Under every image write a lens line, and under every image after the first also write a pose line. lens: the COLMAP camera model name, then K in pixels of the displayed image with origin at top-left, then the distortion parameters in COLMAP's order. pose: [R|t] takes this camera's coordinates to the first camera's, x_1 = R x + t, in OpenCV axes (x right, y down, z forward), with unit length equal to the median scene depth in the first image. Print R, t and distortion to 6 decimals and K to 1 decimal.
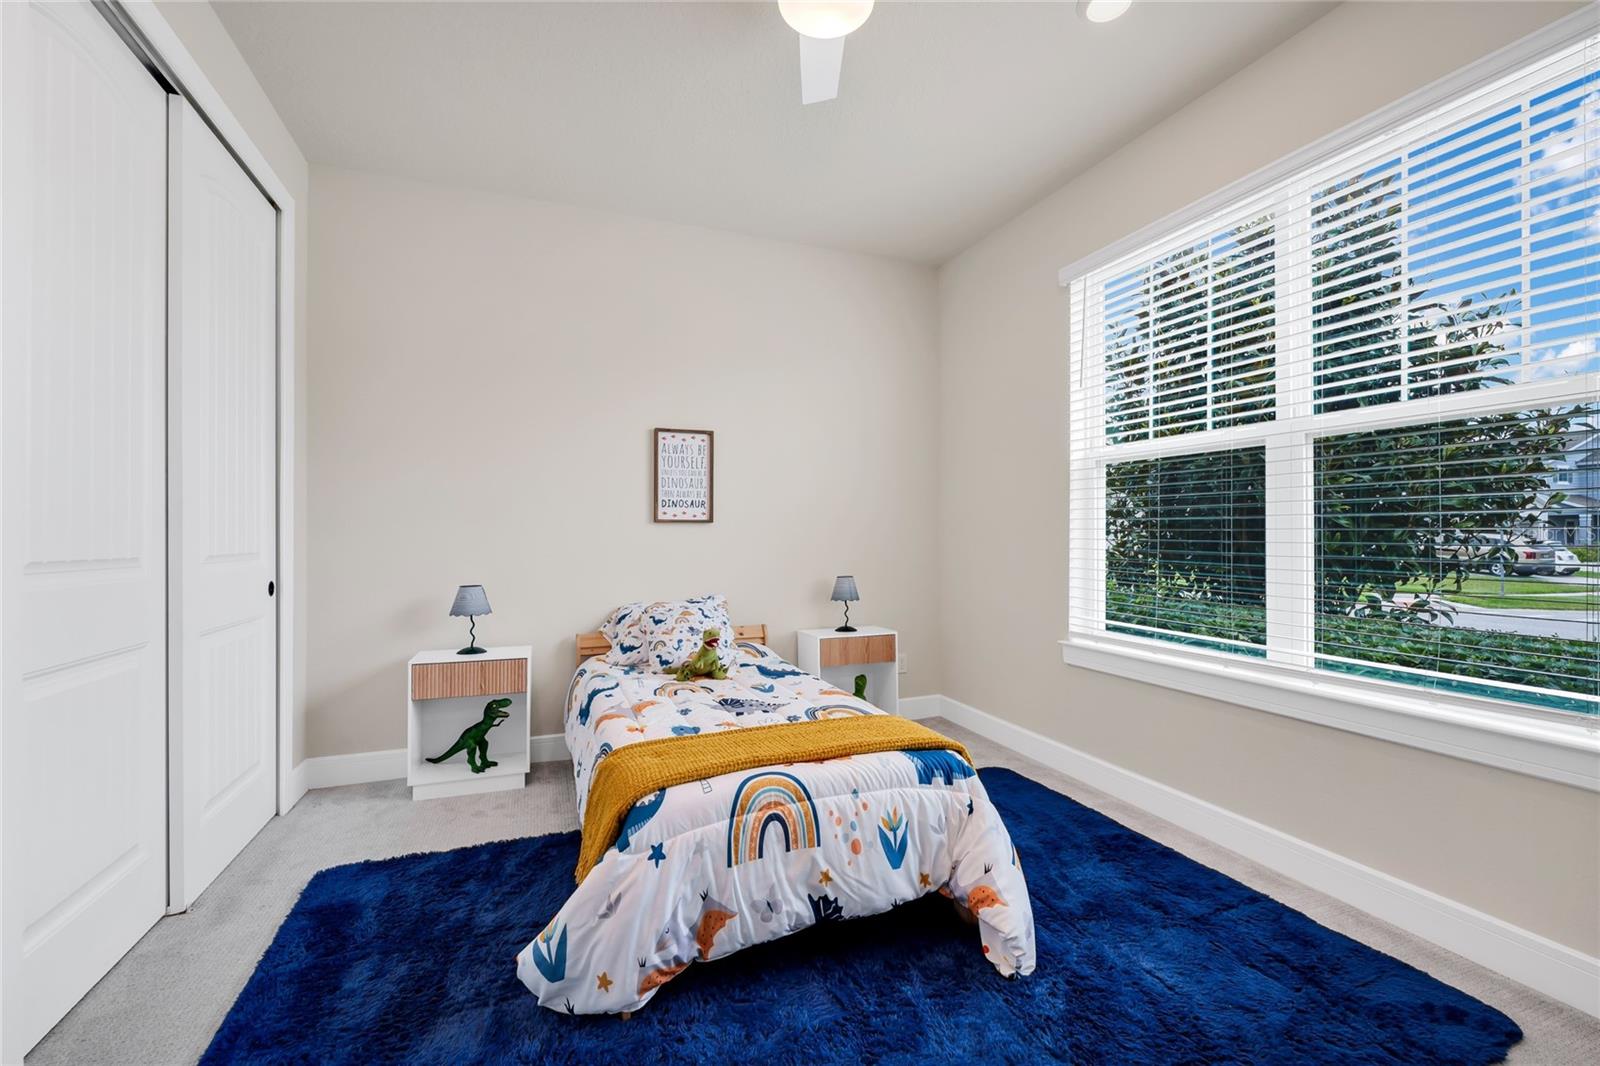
lens RADIAL K [[658.6, 0, 768.5], [0, 658.6, 534.7], [0, 0, 1]] dist [0.002951, -0.001860]
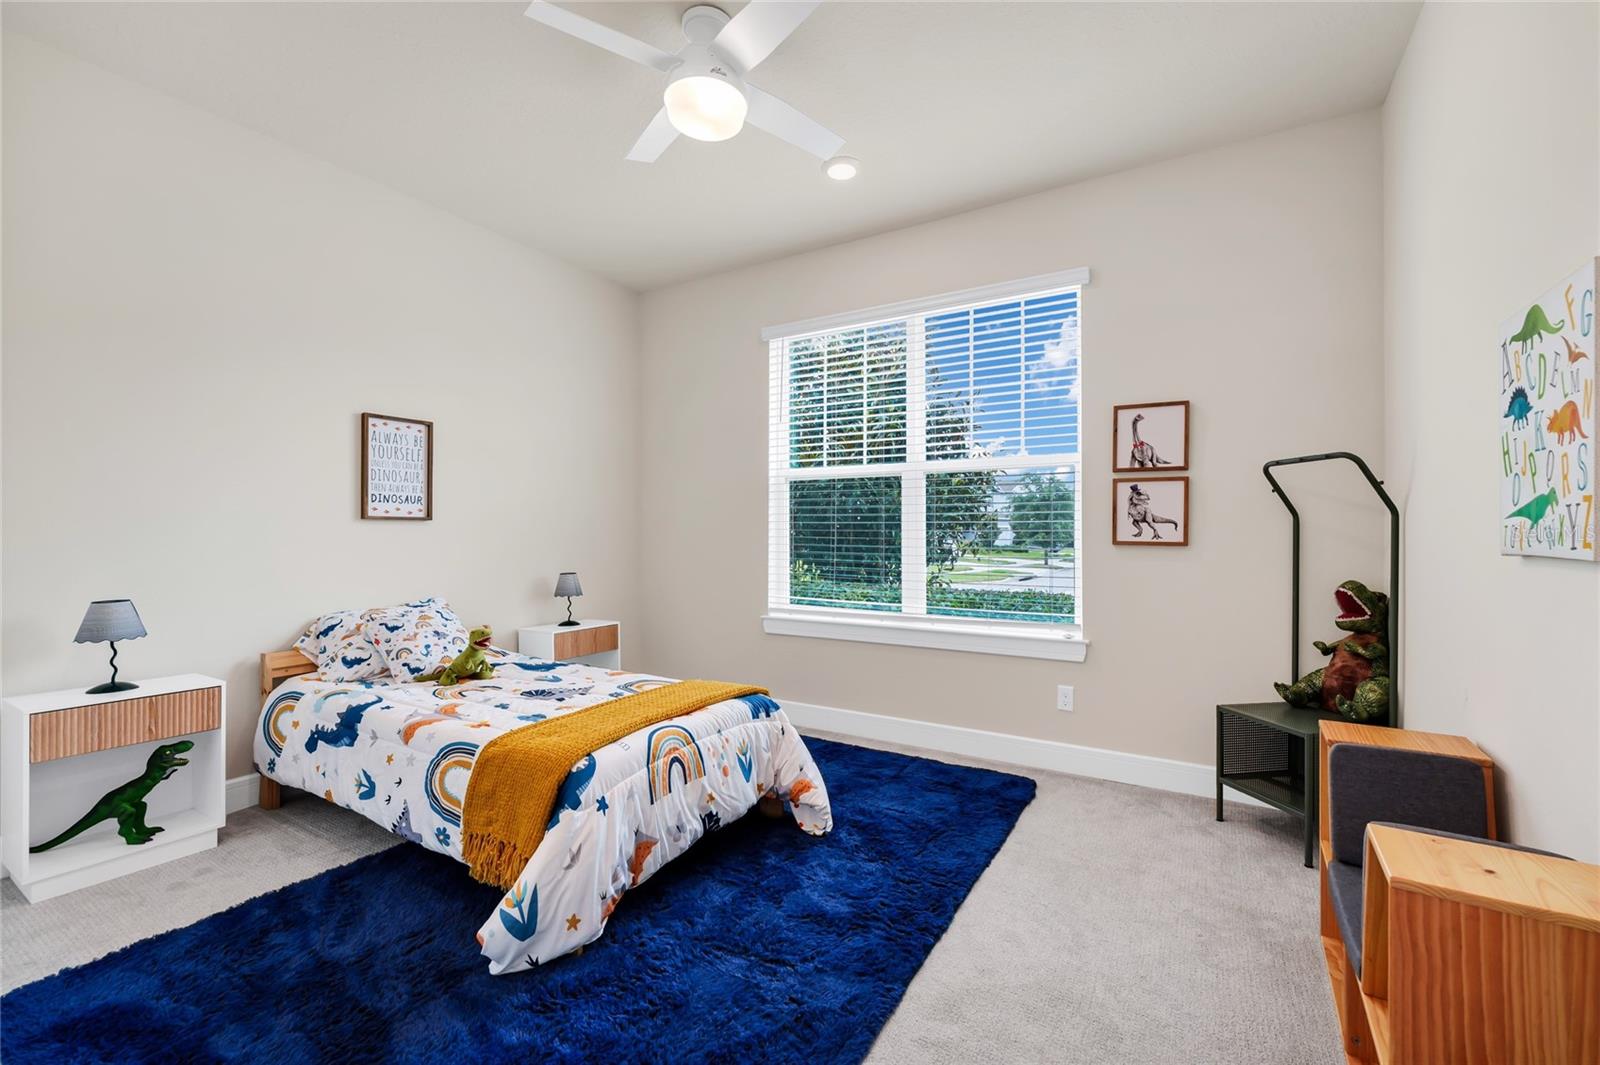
lens RADIAL K [[658.6, 0, 796.6], [0, 658.6, 525.0], [0, 0, 1]] dist [0.002951, -0.001860]
pose [[0.796424, 0.009246, 0.604668, -0.409845], [-0.001845, 0.999916, -0.012860, -0.000633], [-0.604736, 0.009127, 0.796373, -0.101338]]
